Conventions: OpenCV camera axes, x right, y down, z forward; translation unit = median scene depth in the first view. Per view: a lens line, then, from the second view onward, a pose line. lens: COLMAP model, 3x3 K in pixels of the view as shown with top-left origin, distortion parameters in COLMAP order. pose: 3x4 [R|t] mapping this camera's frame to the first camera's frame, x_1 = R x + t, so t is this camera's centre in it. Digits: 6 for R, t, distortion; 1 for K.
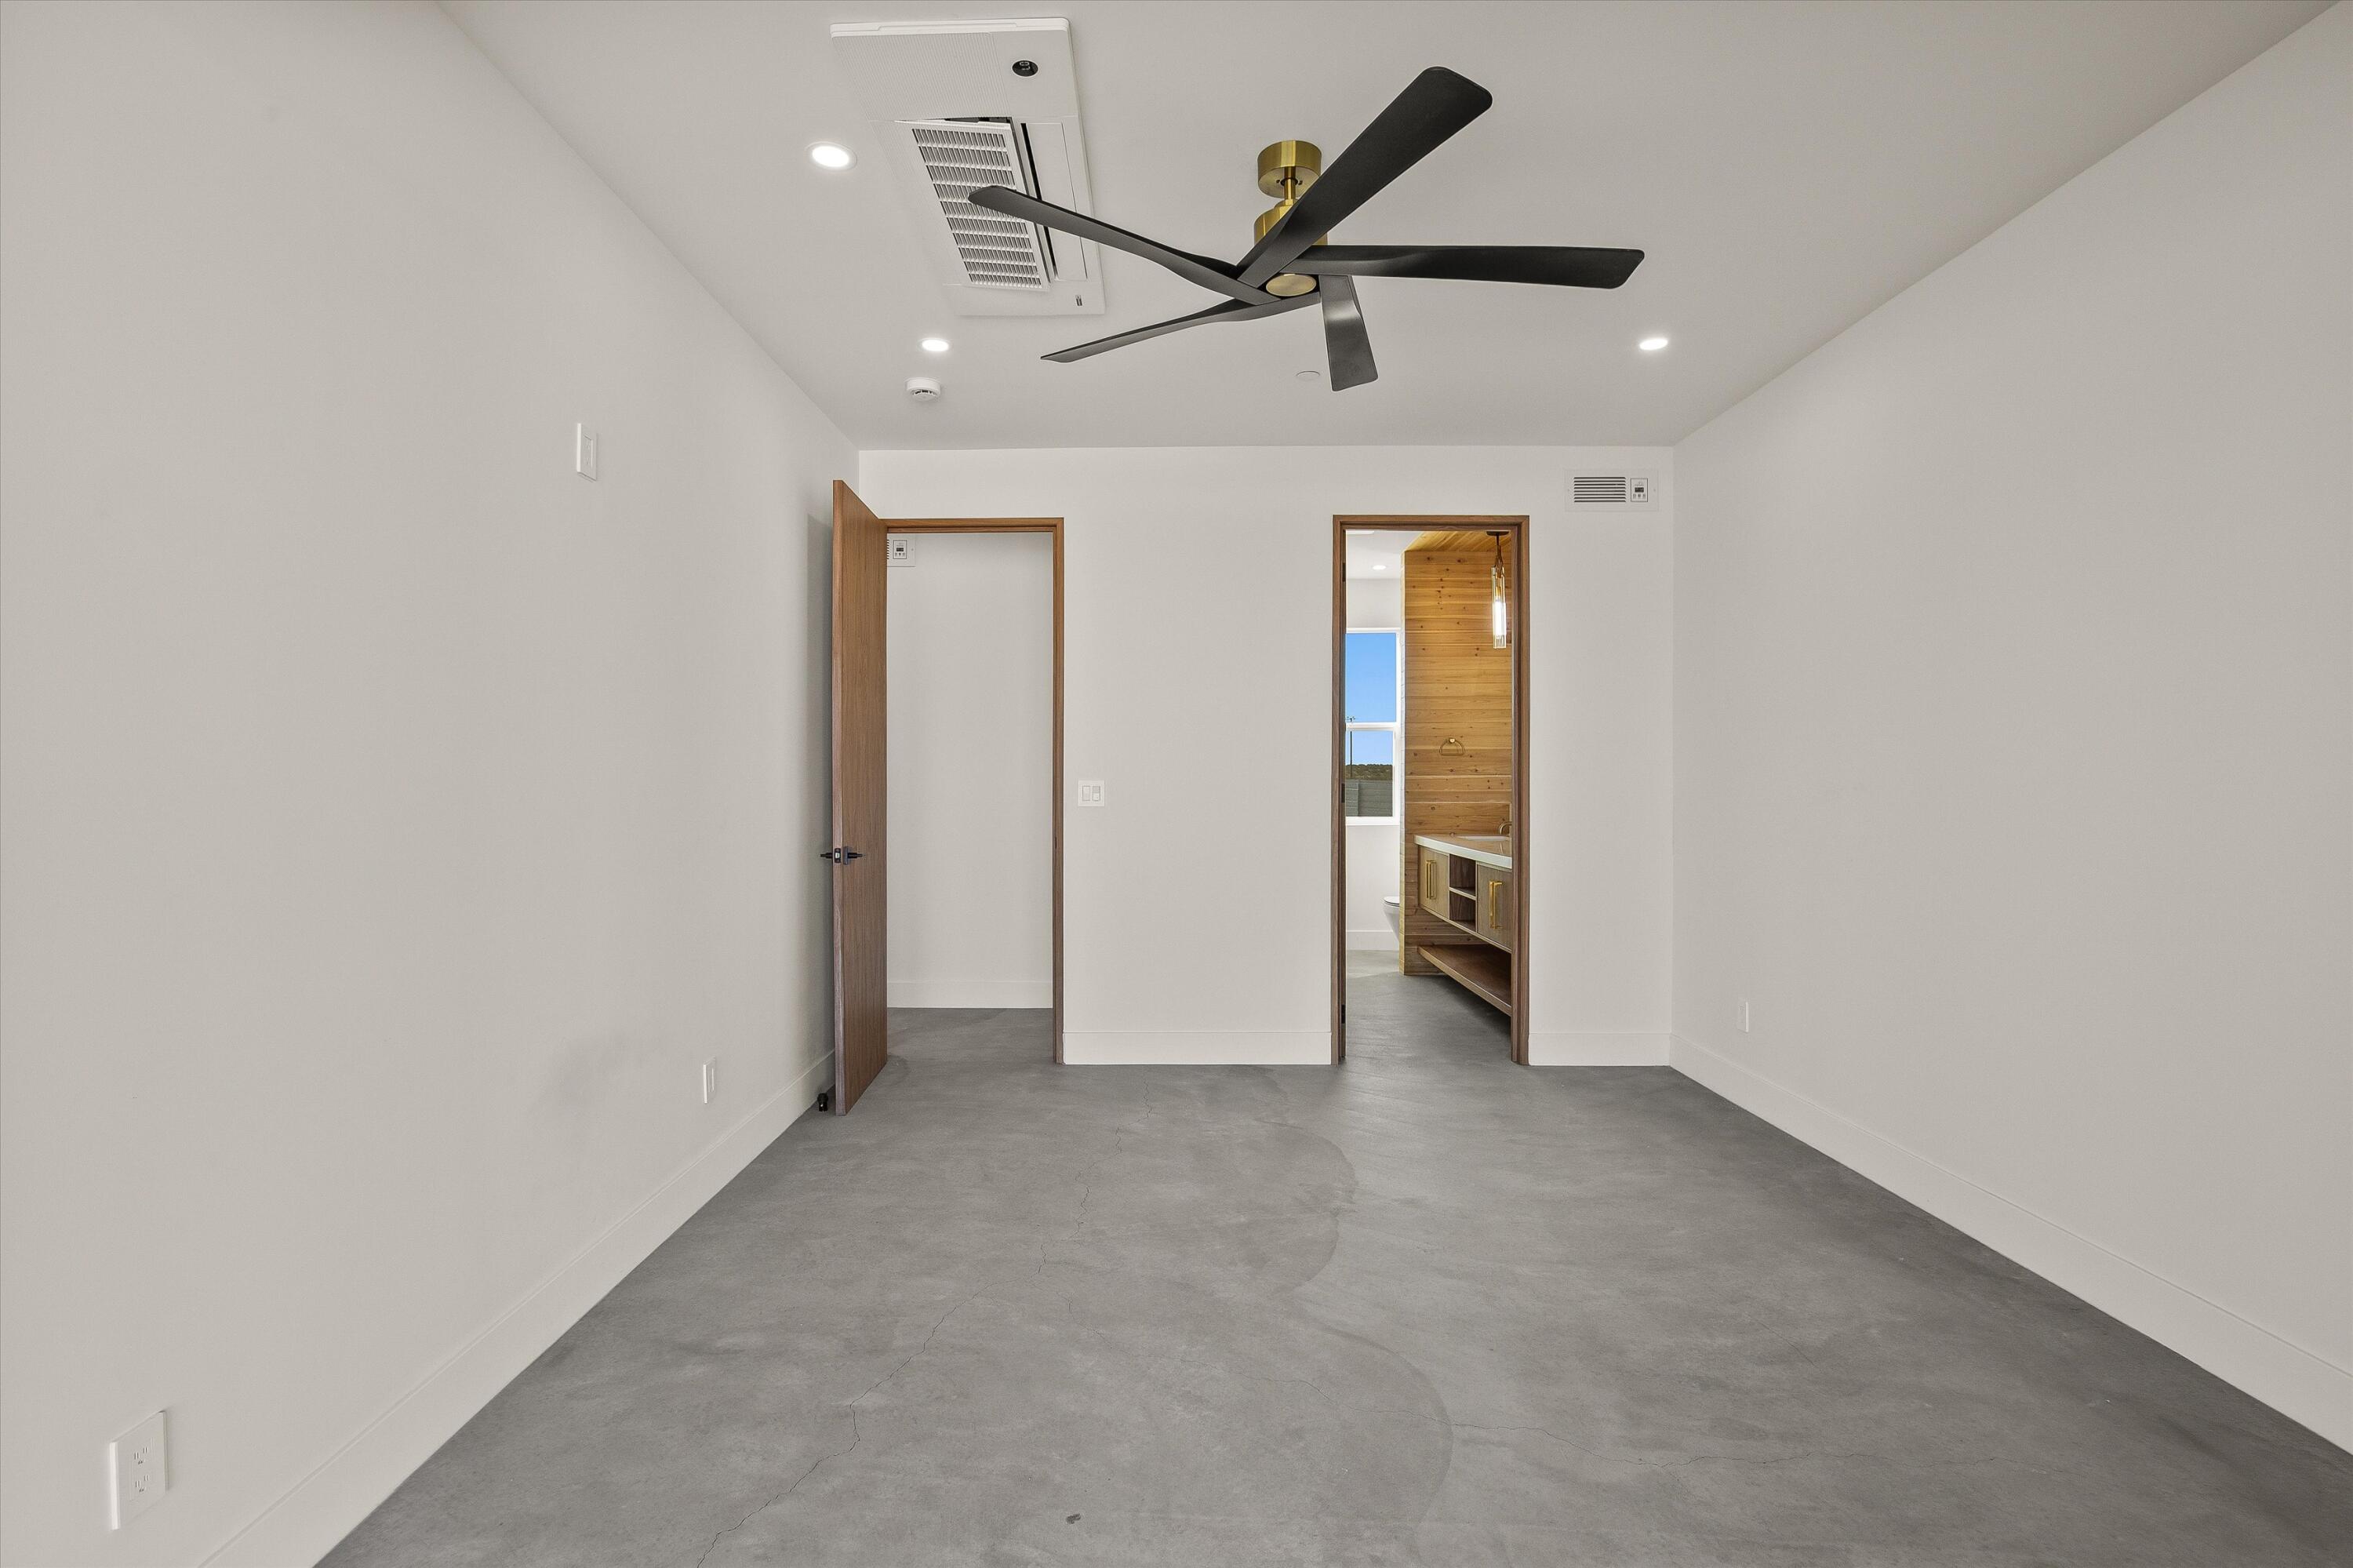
lens RADIAL K [[1036.0, 0, 1181.6], [0, 1036.0, 789.0], [0, 0, 1]] dist [-0.000915, 0.000119]
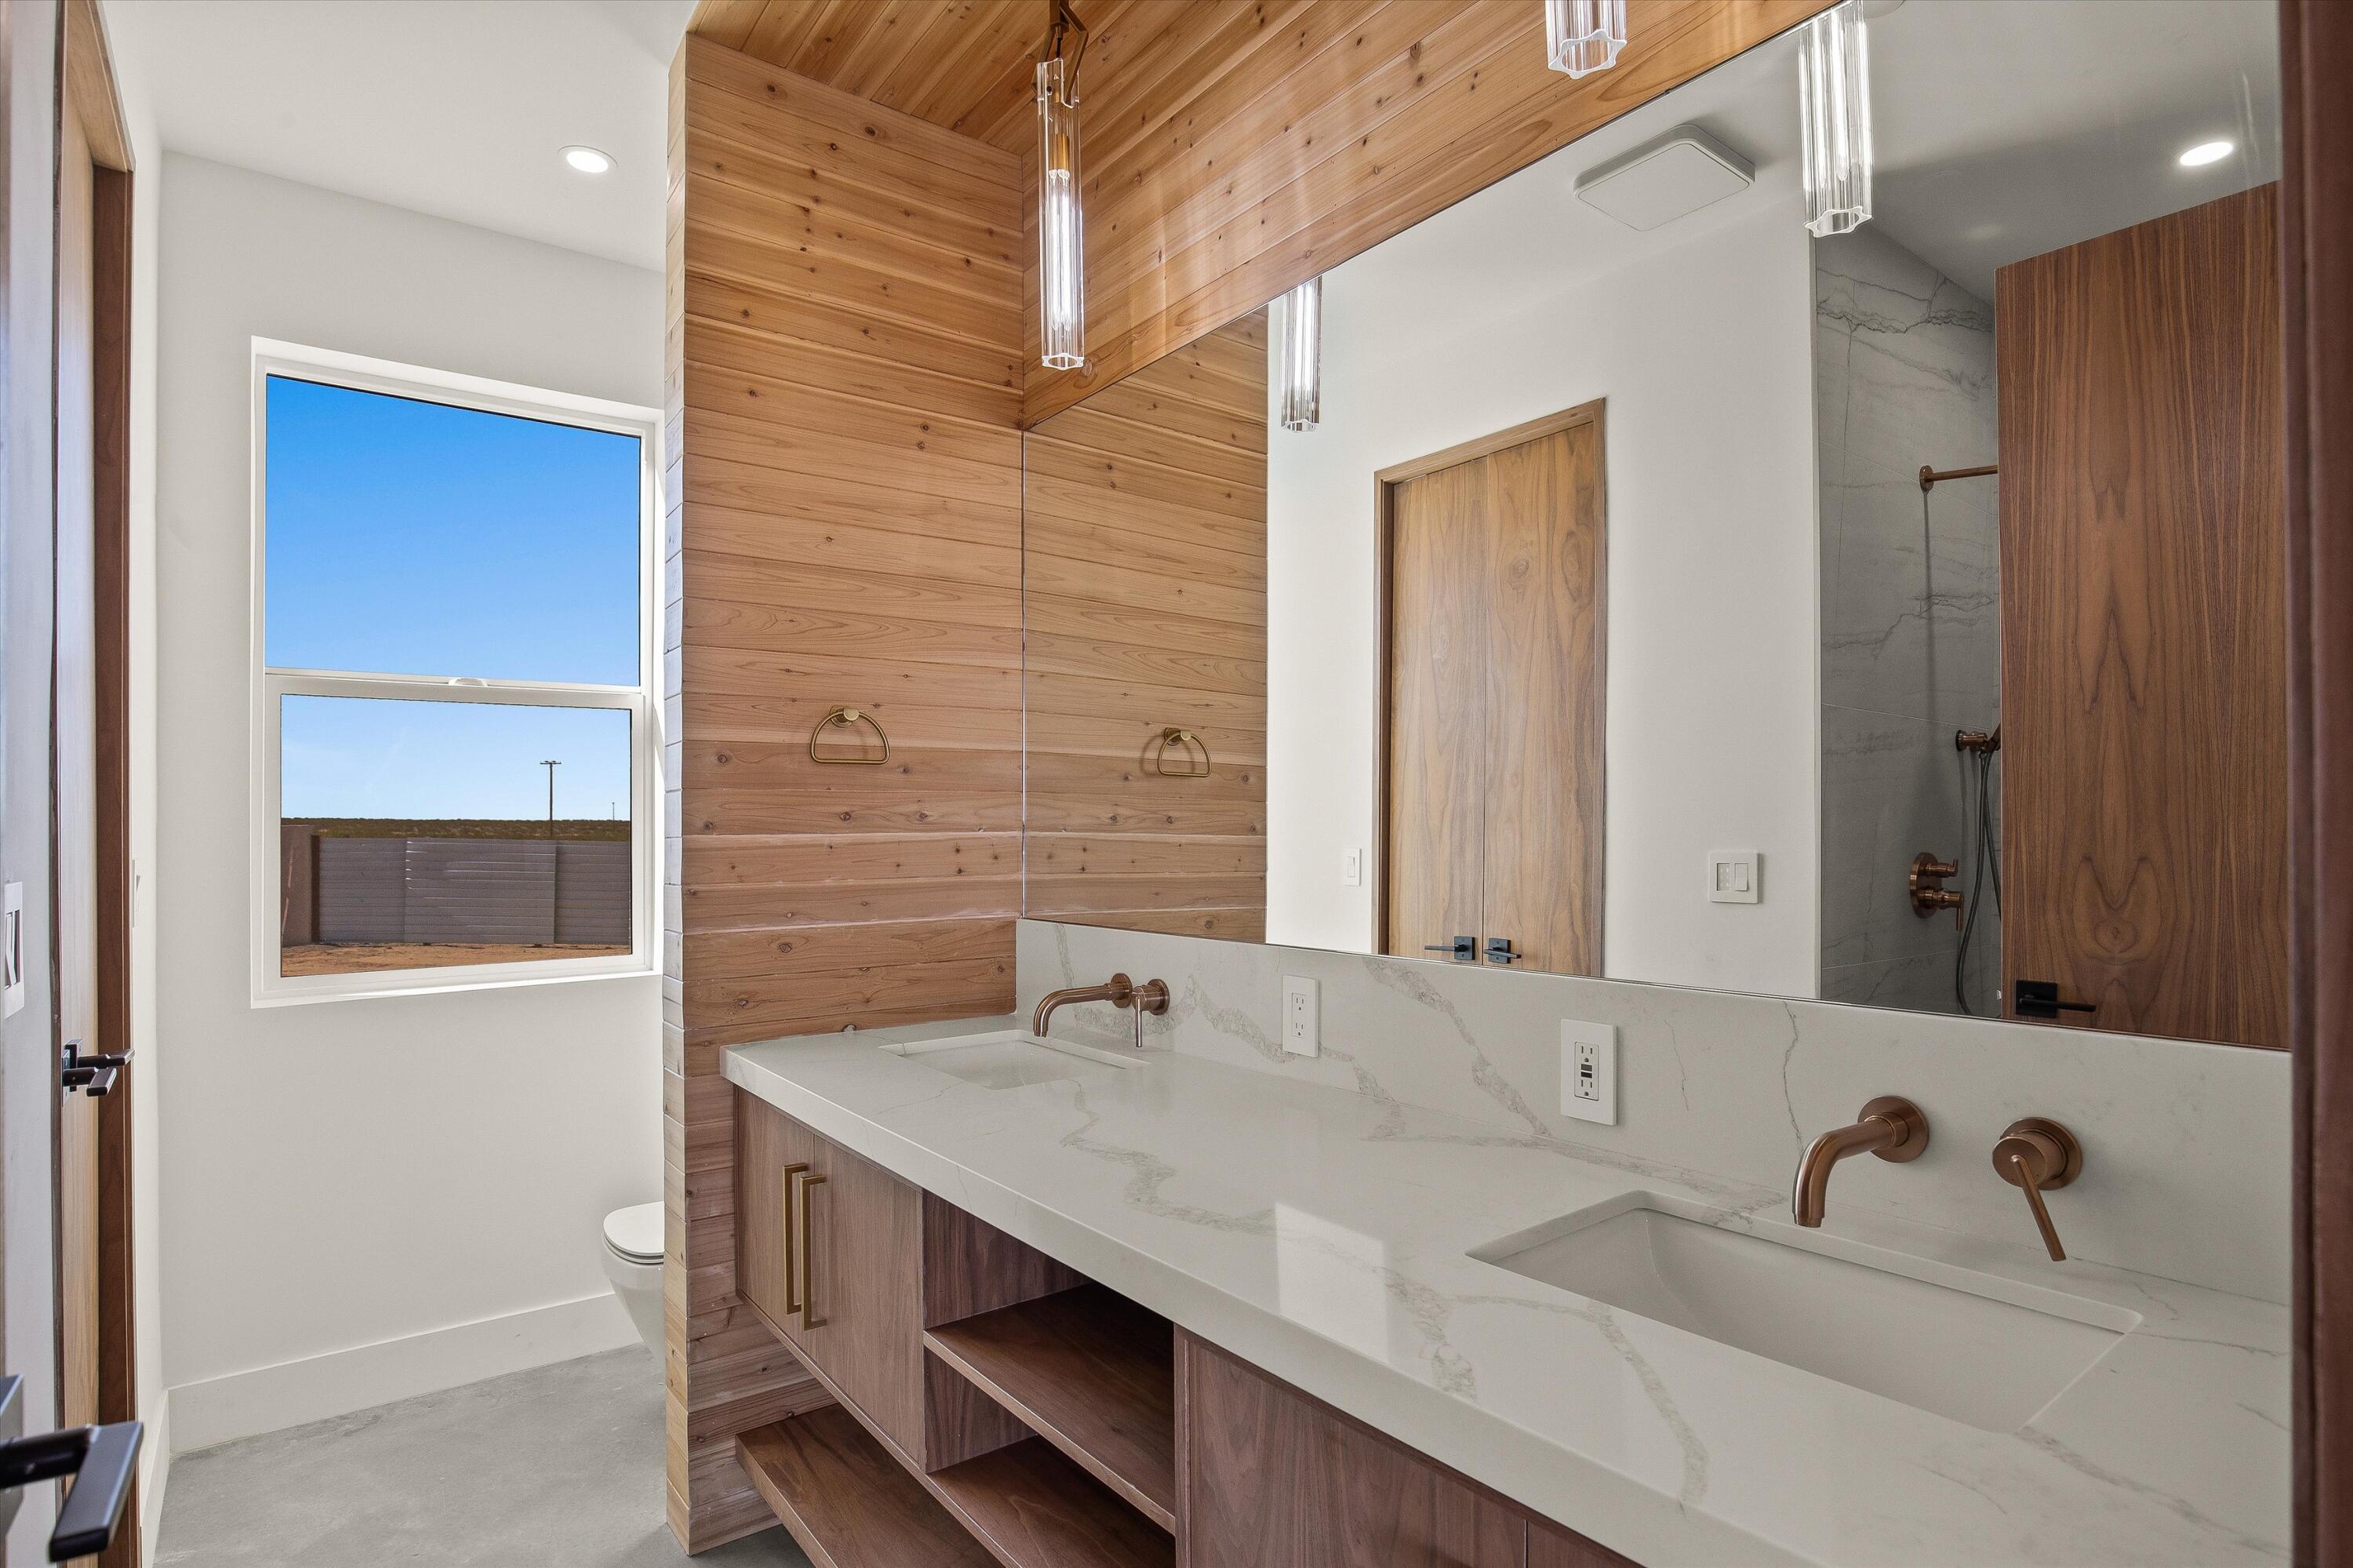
lens RADIAL K [[1187.9, 0, 1180.2], [0, 1187.9, 805.0], [0, 0, 1]] dist [-0.025339, -0.000228]
pose [[0.804807, -0.003955, 0.593523, 0.135336], [0.010073, 0.999925, -0.006997, -0.017842], [-0.593450, 0.011610, 0.804787, 0.668932]]
